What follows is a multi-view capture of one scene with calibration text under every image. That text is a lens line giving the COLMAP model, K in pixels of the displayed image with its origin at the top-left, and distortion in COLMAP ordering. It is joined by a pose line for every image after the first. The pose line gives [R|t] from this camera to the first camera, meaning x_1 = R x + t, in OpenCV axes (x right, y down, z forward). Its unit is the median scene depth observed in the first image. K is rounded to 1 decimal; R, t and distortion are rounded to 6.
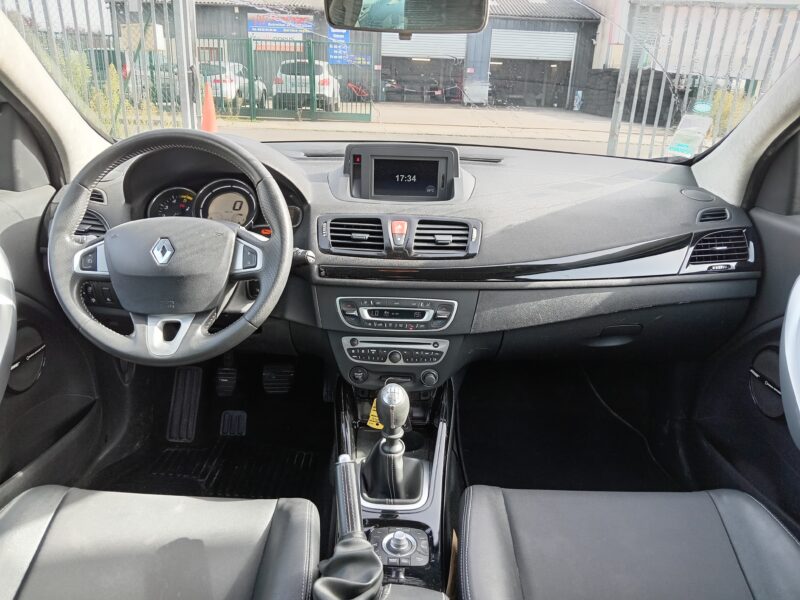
lens RADIAL K [[605.4, 0, 383.0], [0, 605.4, 296.5], [0, 0, 1]] dist [-0.003365, -0.002013]
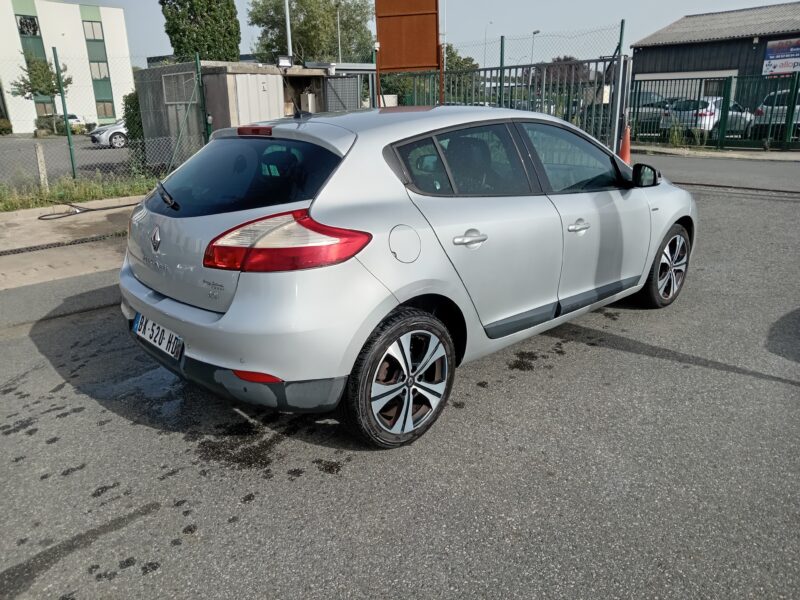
lens RADIAL K [[595.5, 0, 399.1], [0, 595.5, 288.4], [0, 0, 1]] dist [0.002833, -0.025641]
pose [[0.710596, 0.157385, -0.685773, 0.078210], [-0.190446, 0.981302, 0.027869, 0.022477], [0.677336, 0.110800, 0.727282, -0.083773]]
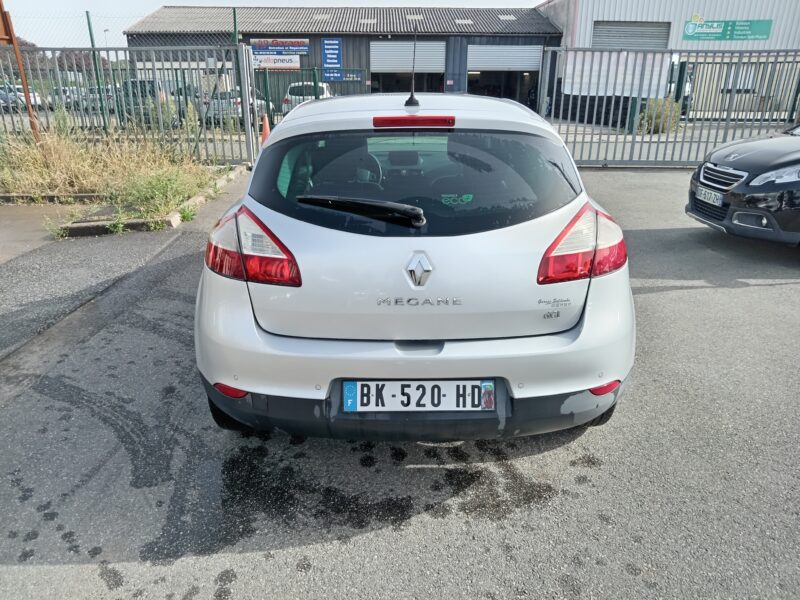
lens RADIAL K [[595.5, 0, 399.1], [0, 595.5, 288.4], [0, 0, 1]] dist [0.002833, -0.025641]
pose [[0.998419, -0.043294, 0.035836, -0.007270], [0.043937, 0.998883, -0.017358, 0.027395], [-0.035045, 0.018905, 0.999207, -0.108033]]
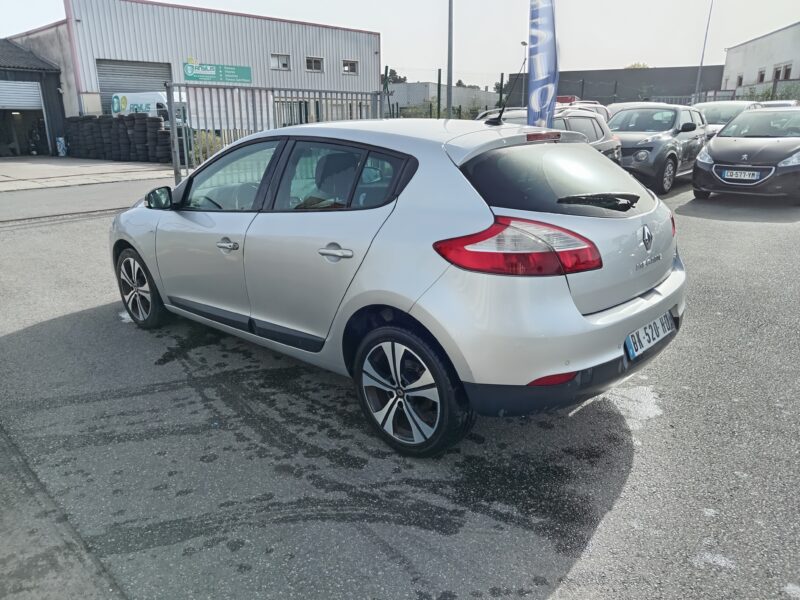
lens RADIAL K [[586.2, 0, 400.0], [0, 586.2, 300.0], [0, 0, 1]] dist [-0.002034, -0.006666]
pose [[0.660695, -0.257744, 0.705018, -0.084165], [0.288264, 0.954308, 0.078739, 0.016542], [-0.693099, 0.151209, 0.704805, -0.079333]]
